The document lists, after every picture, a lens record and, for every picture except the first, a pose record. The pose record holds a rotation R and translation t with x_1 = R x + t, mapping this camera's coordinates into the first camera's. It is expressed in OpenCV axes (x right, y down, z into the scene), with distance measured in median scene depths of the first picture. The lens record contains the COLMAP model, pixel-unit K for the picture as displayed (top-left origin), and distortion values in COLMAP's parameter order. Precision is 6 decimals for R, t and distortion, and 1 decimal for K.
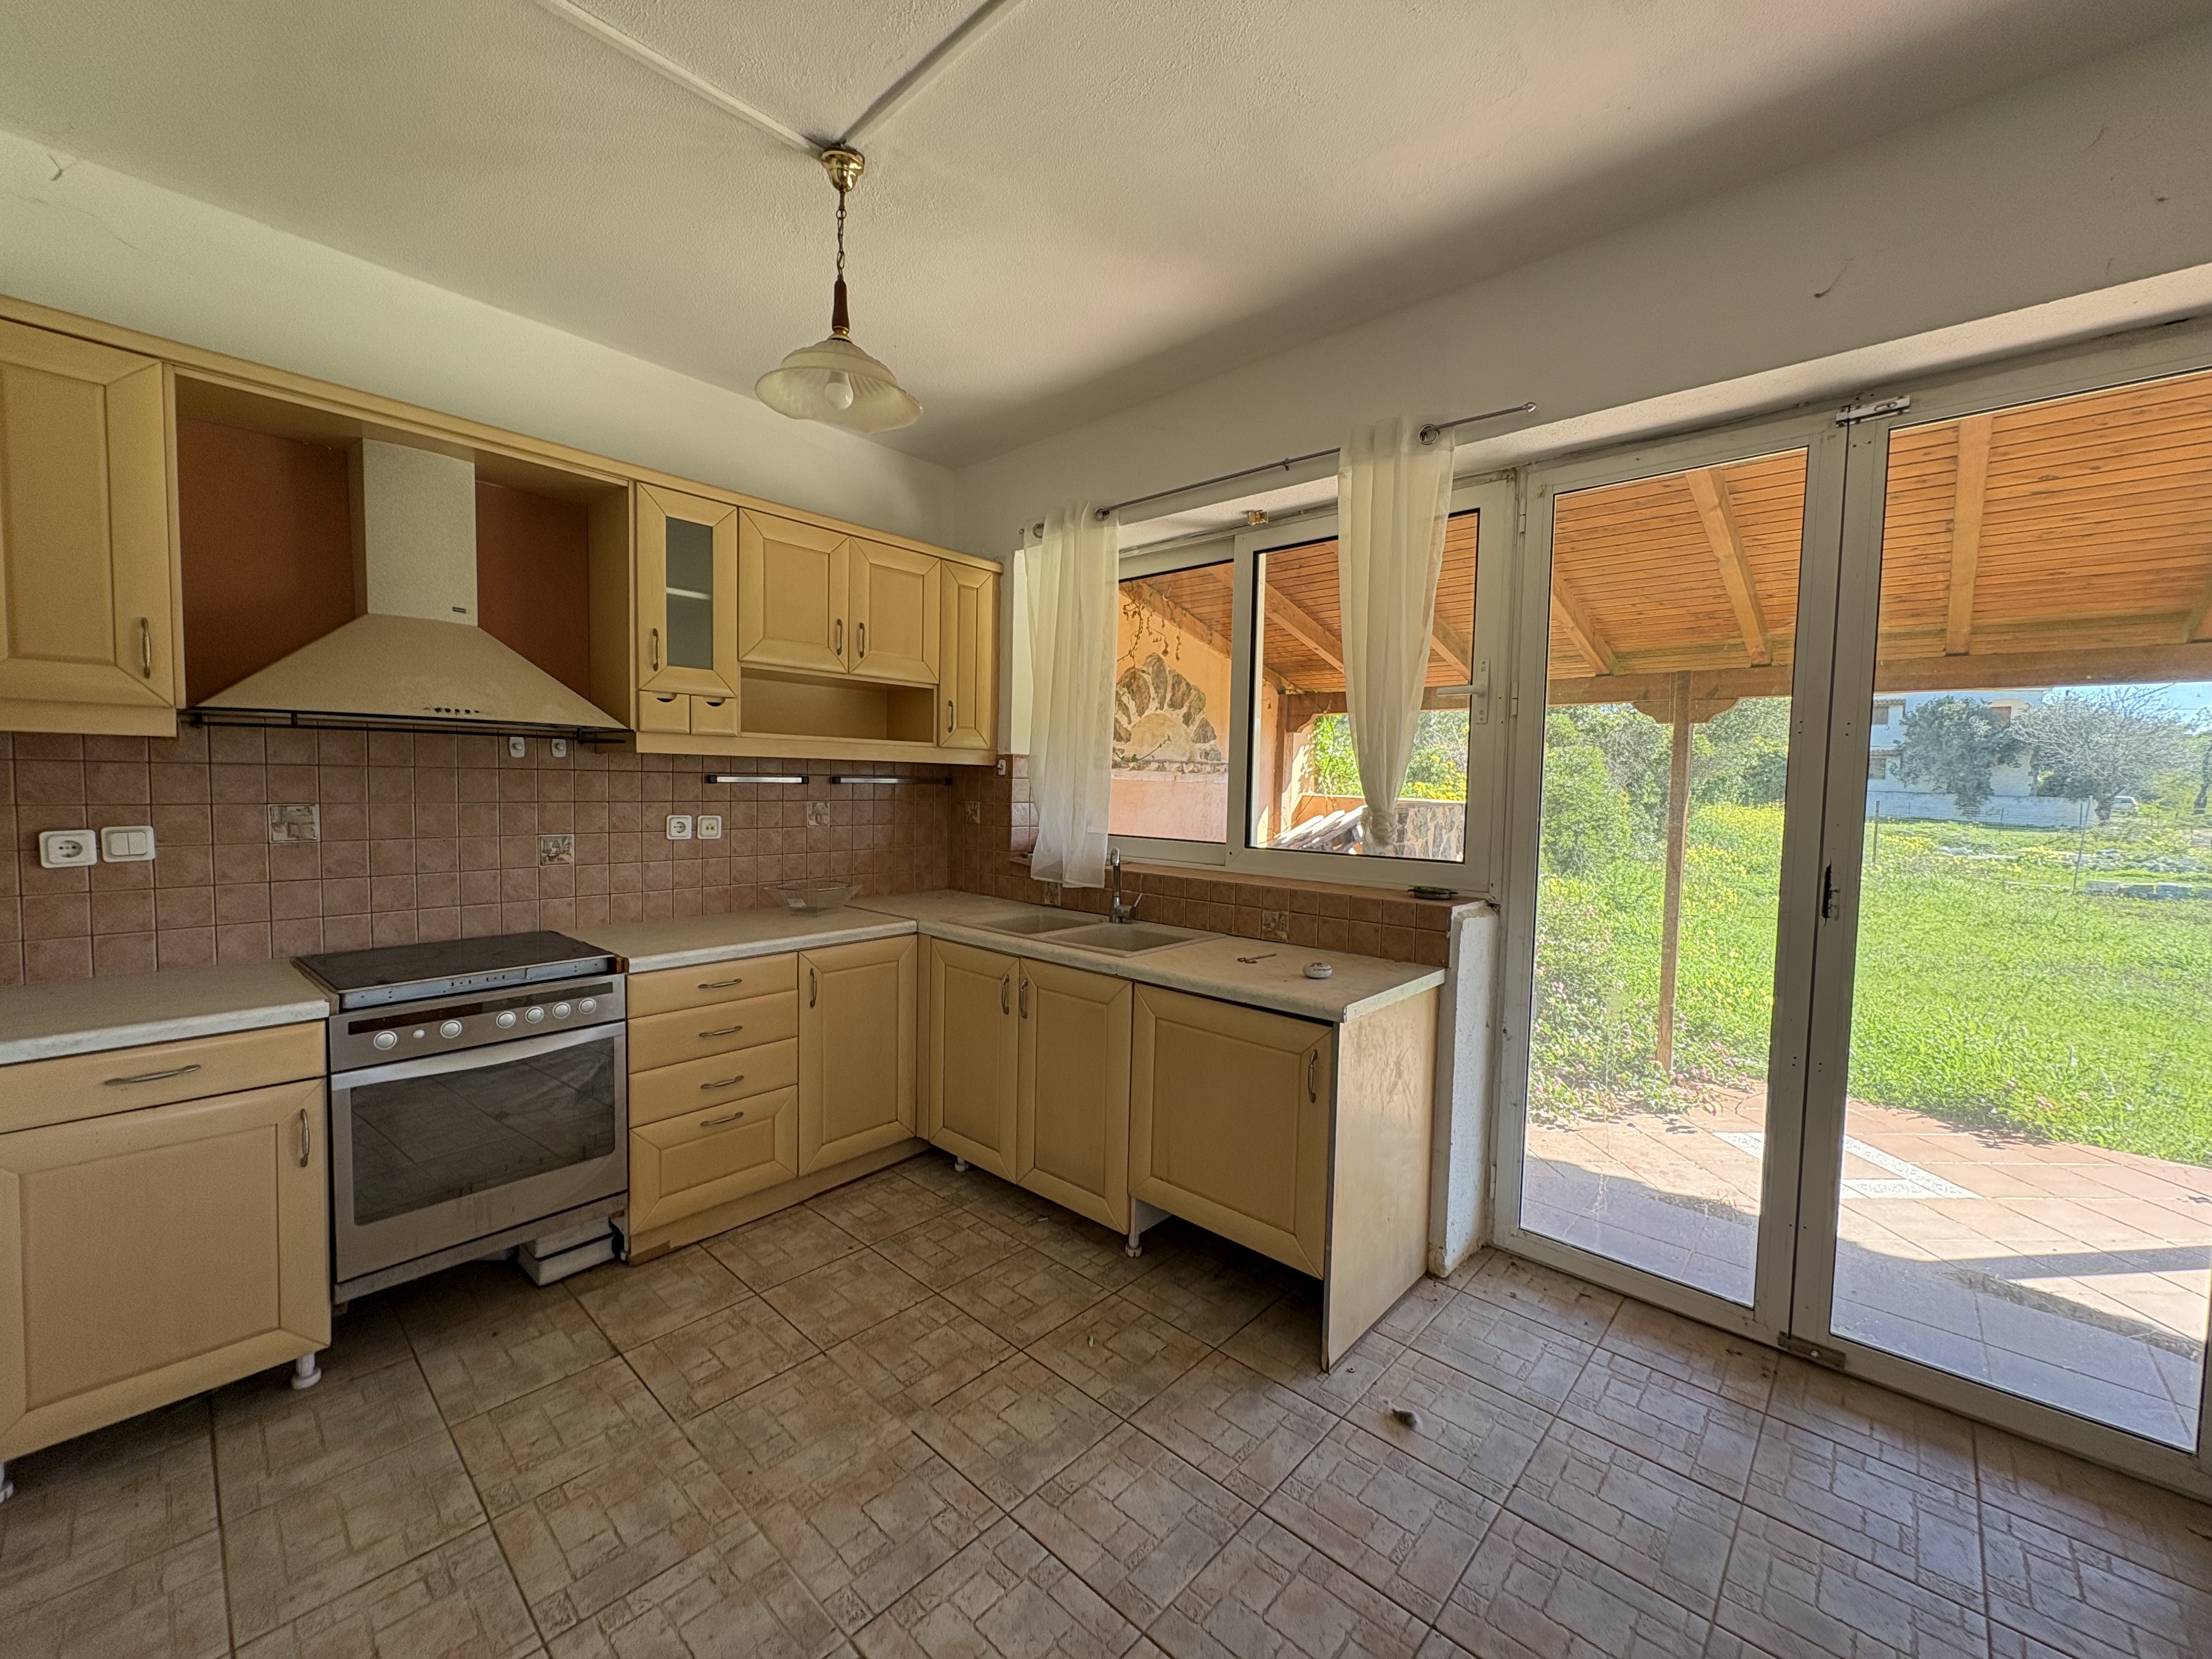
lens RADIAL K [[886.5, 0, 1106.0], [0, 886.5, 829.5], [0, 0, 1]] dist [-0.001091, -0.000434]
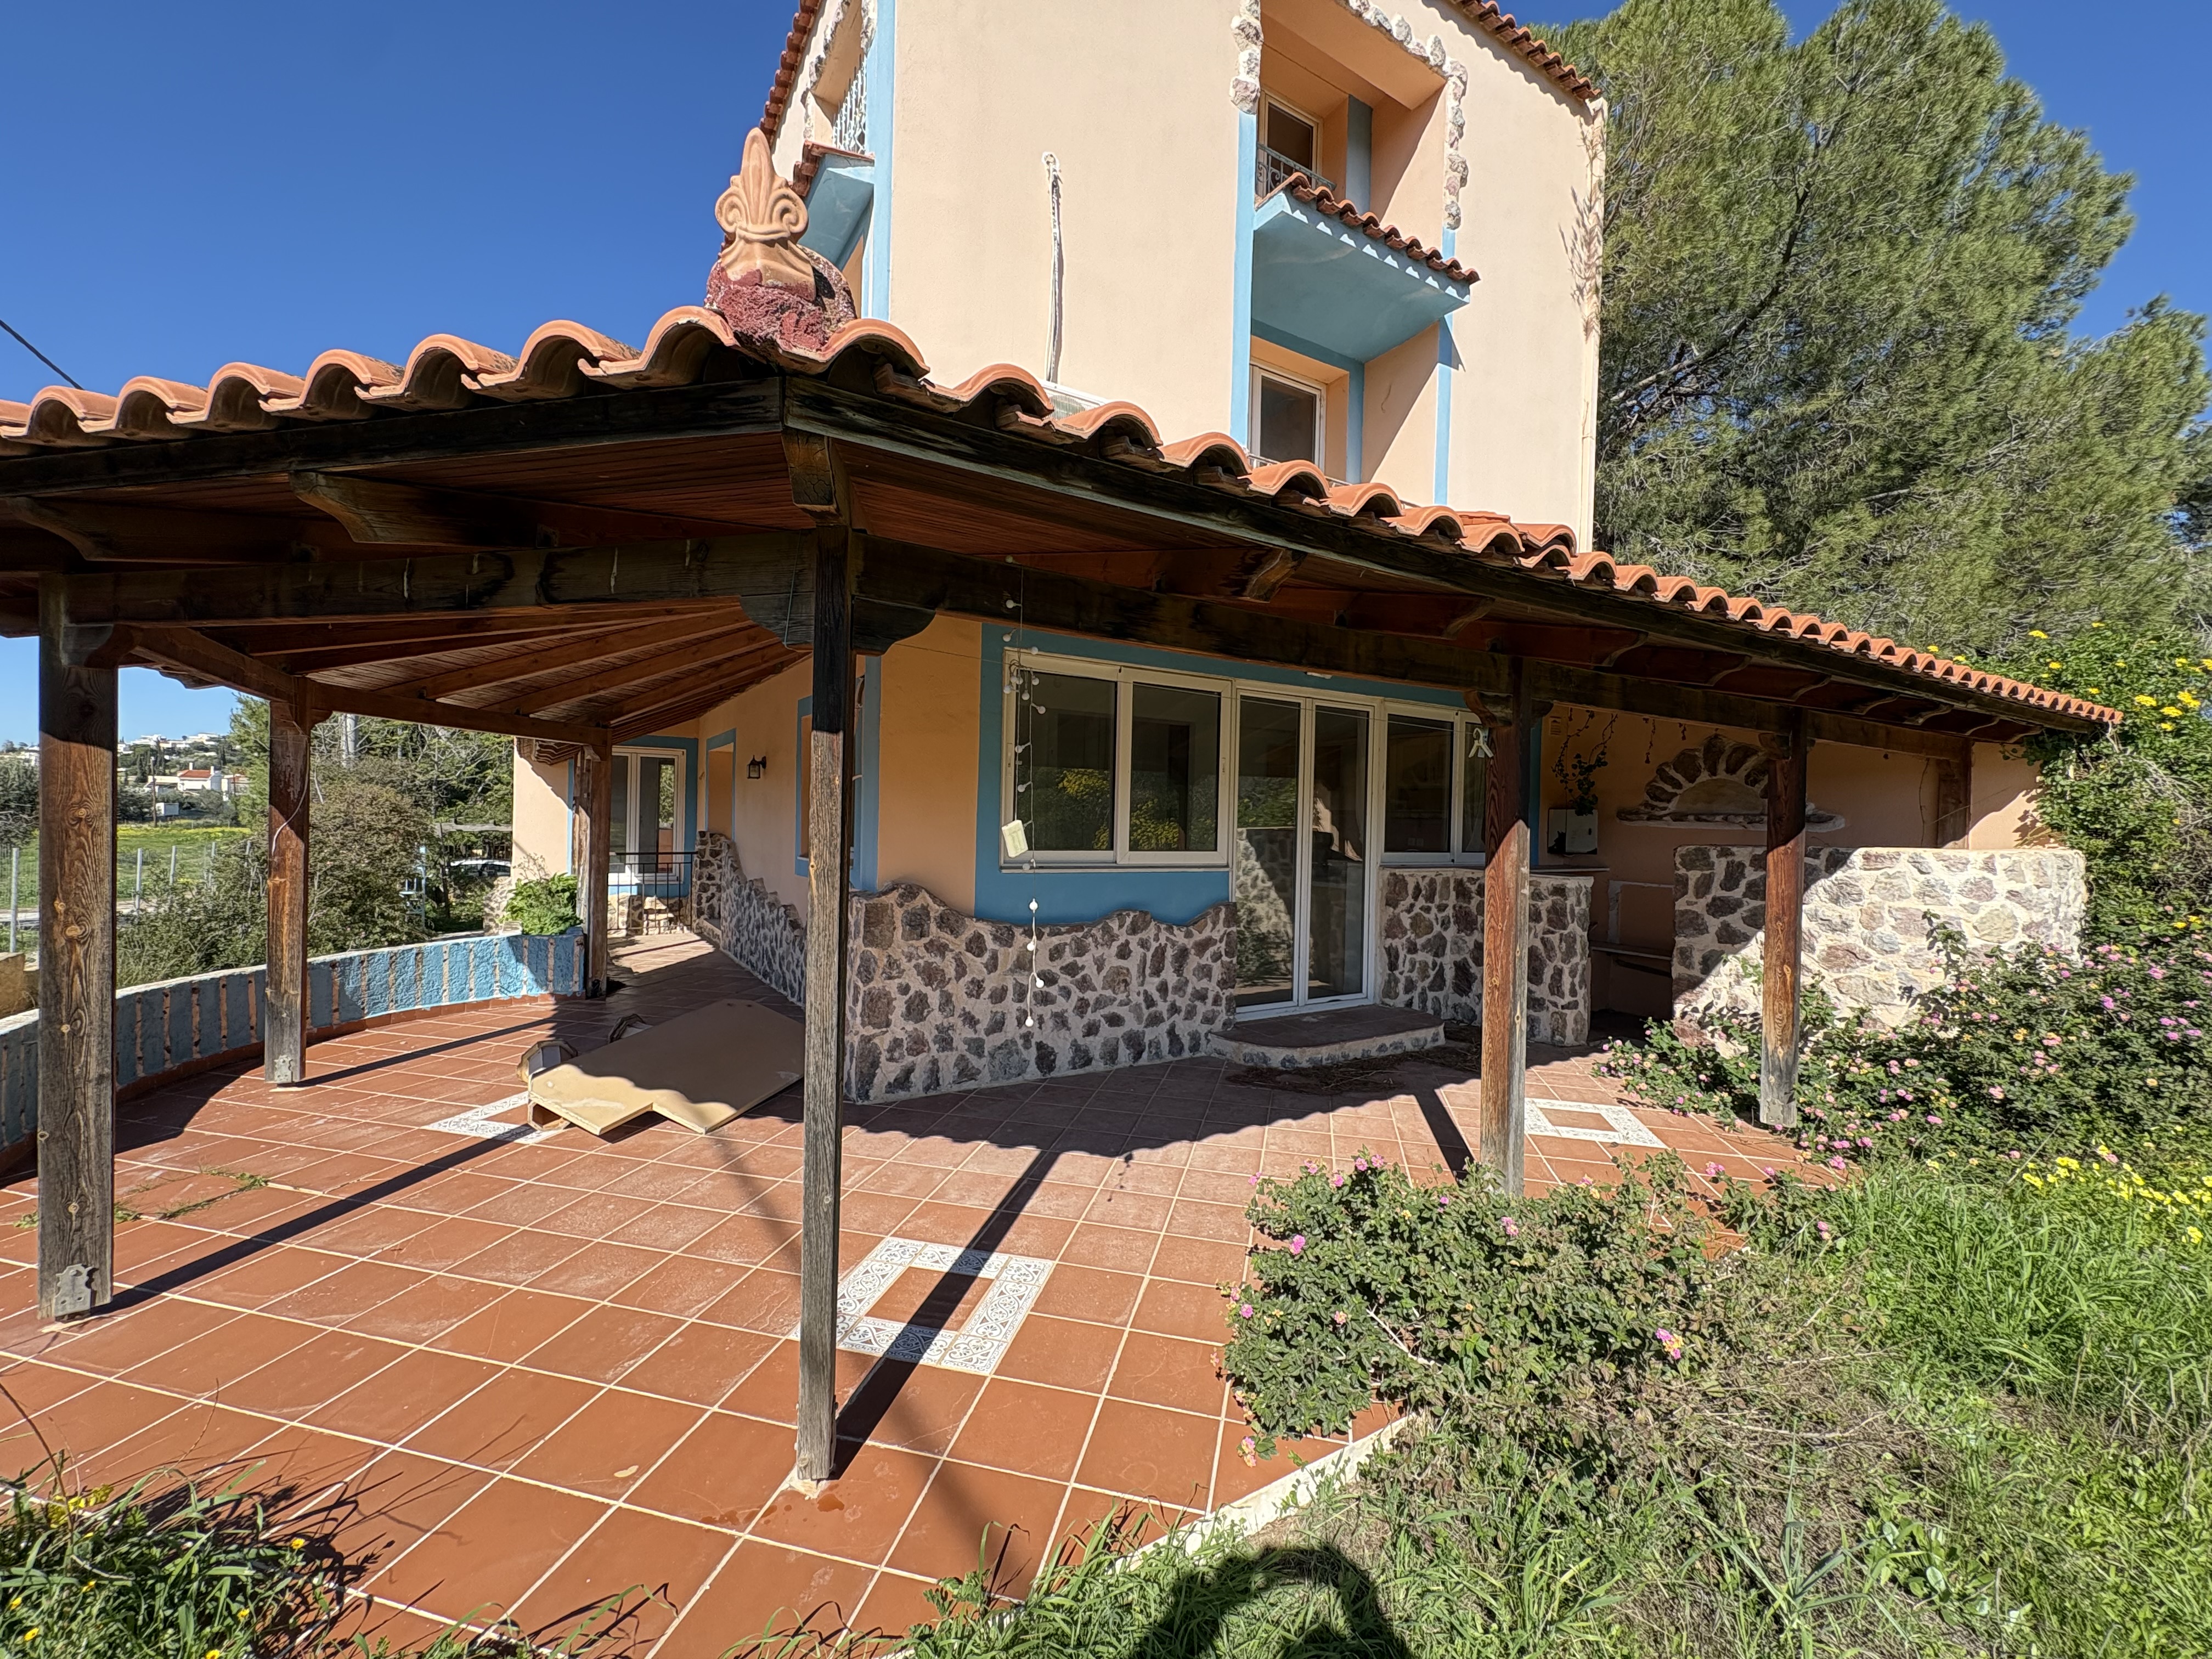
lens RADIAL K [[877.5, 0, 1102.2], [0, 877.5, 828.4], [0, 0, 1]] dist [0.000595, 0.000108]
pose [[-0.267459, -0.015454, -0.963445, 3.172852], [-0.082106, 0.996600, 0.006808, 0.021086], [0.960065, 0.080926, -0.267819, 0.946239]]
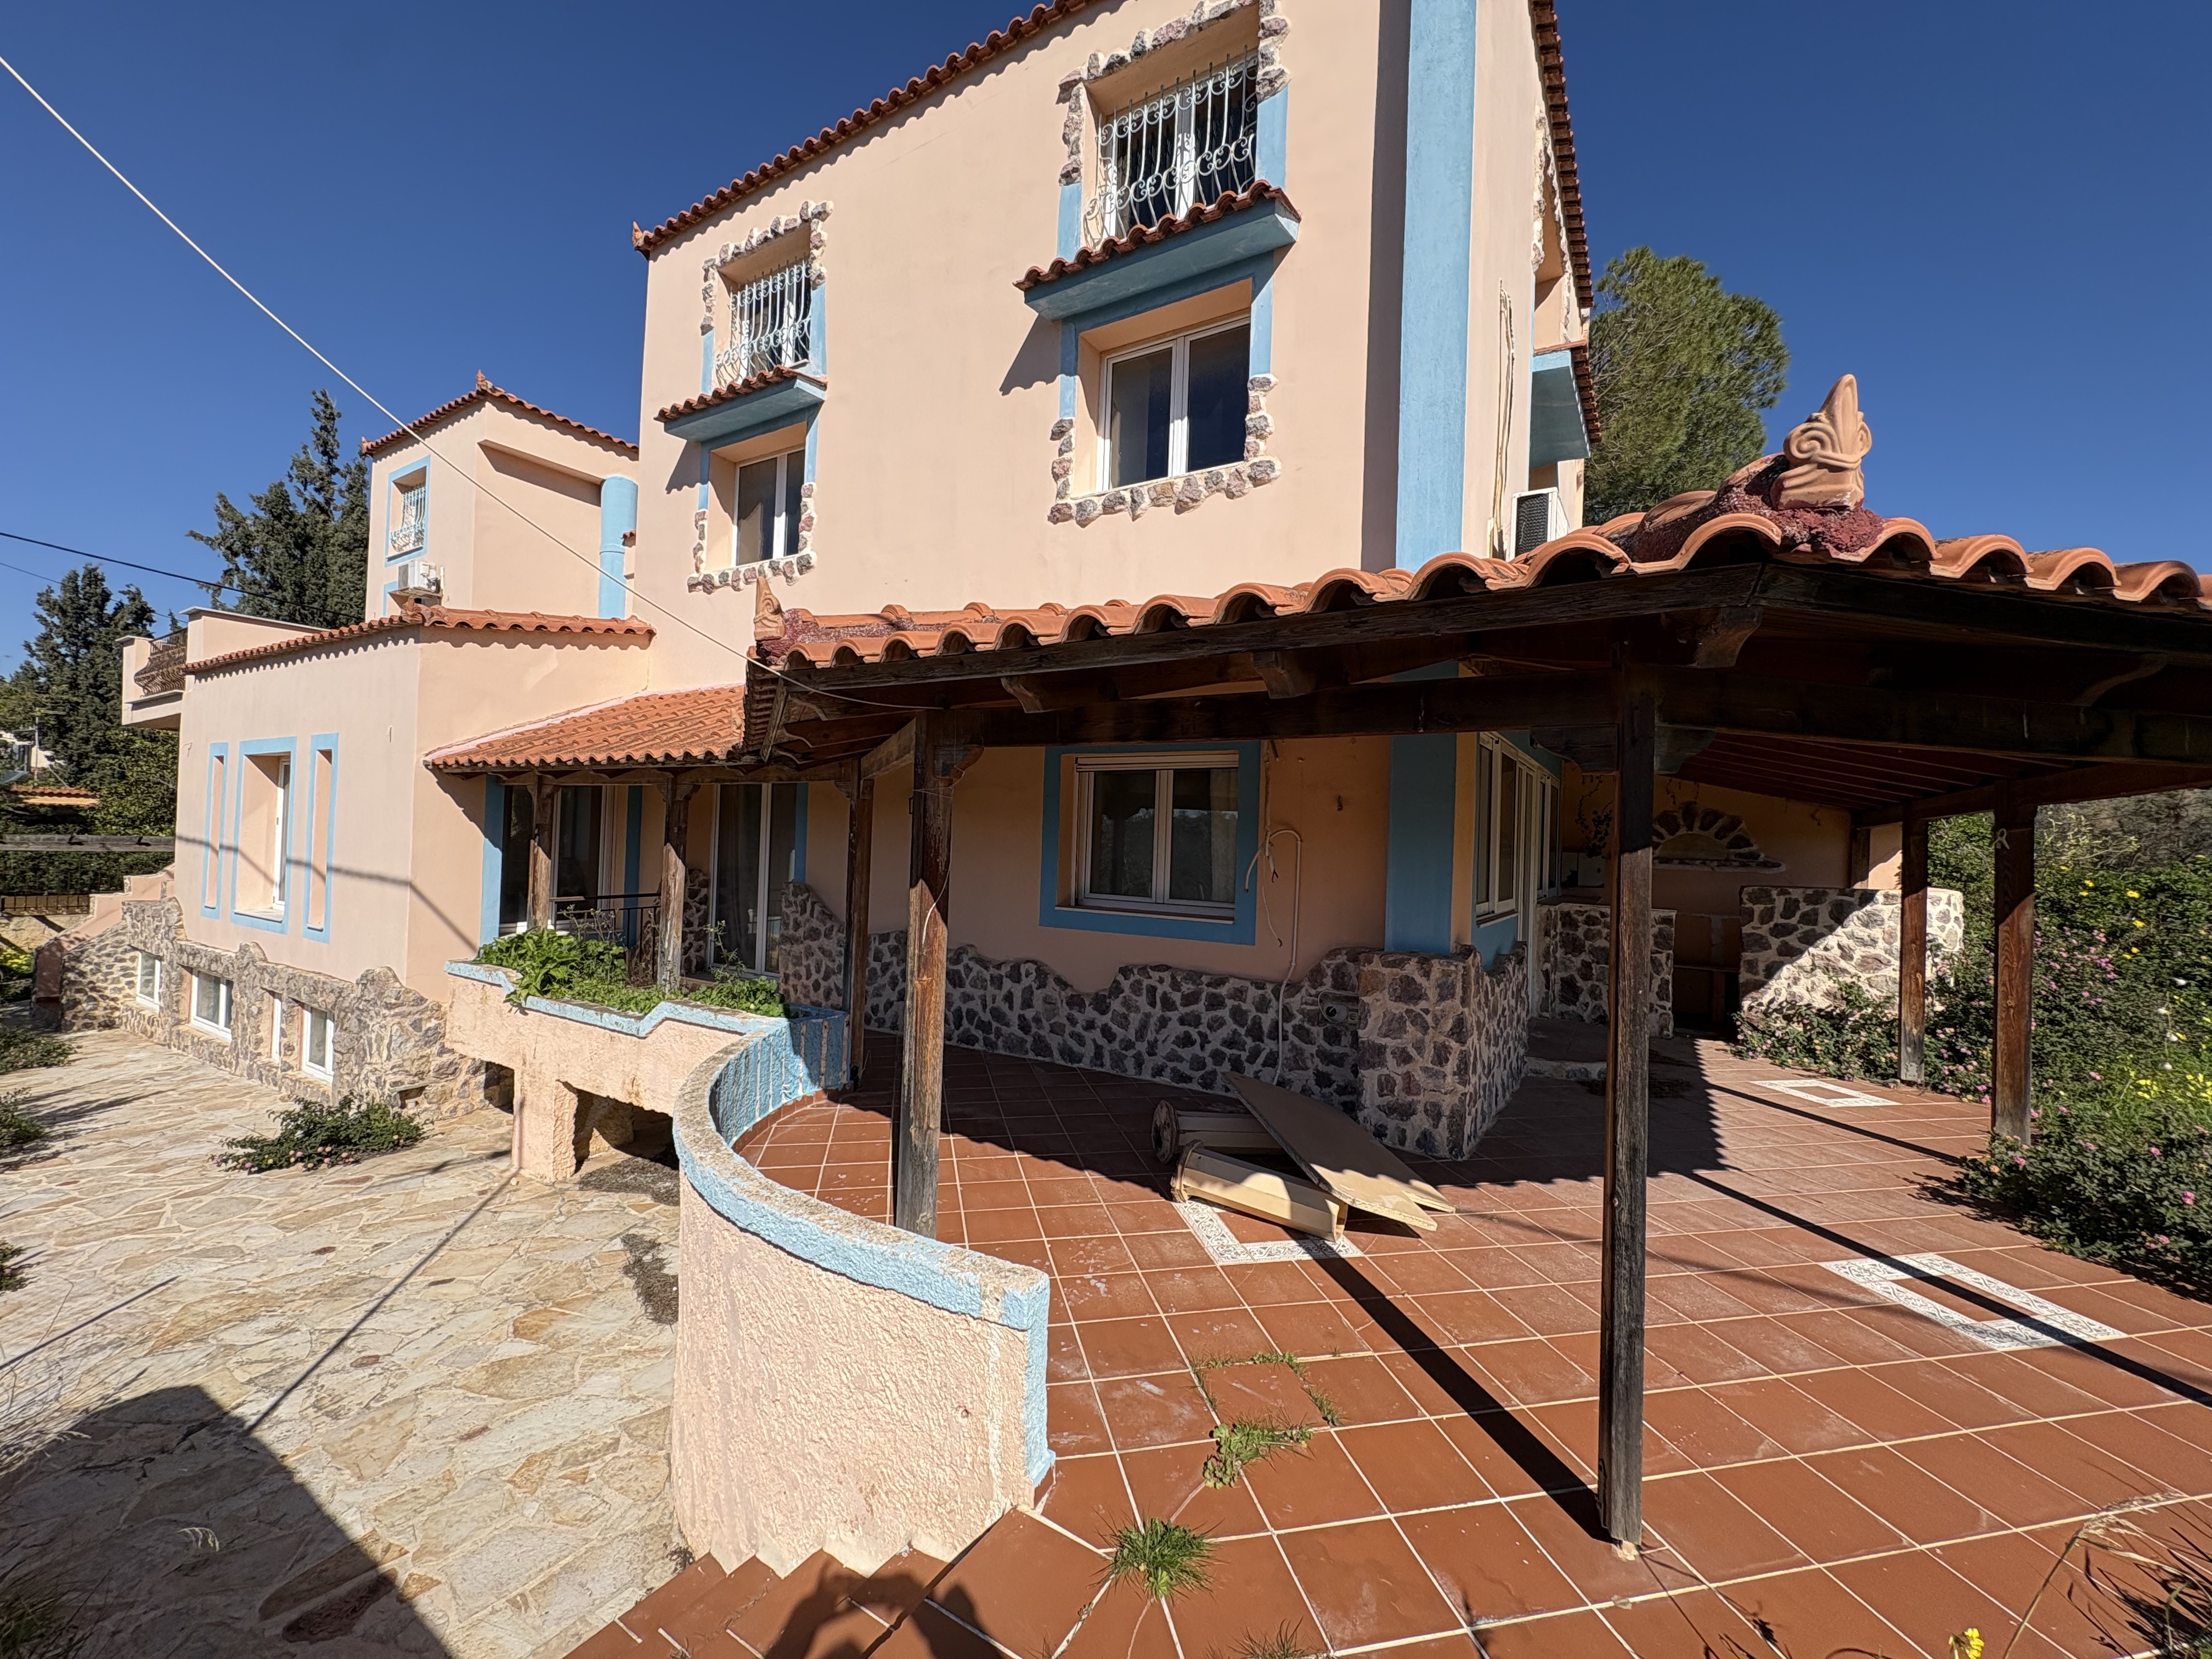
lens RADIAL K [[877.5, 0, 1102.2], [0, 877.5, 828.4], [0, 0, 1]] dist [0.000595, 0.000108]
pose [[0.183701, -0.024991, -0.982664, 3.269113], [-0.084710, 0.995555, -0.041155, 0.075676], [0.979325, 0.090802, 0.180768, -1.067203]]
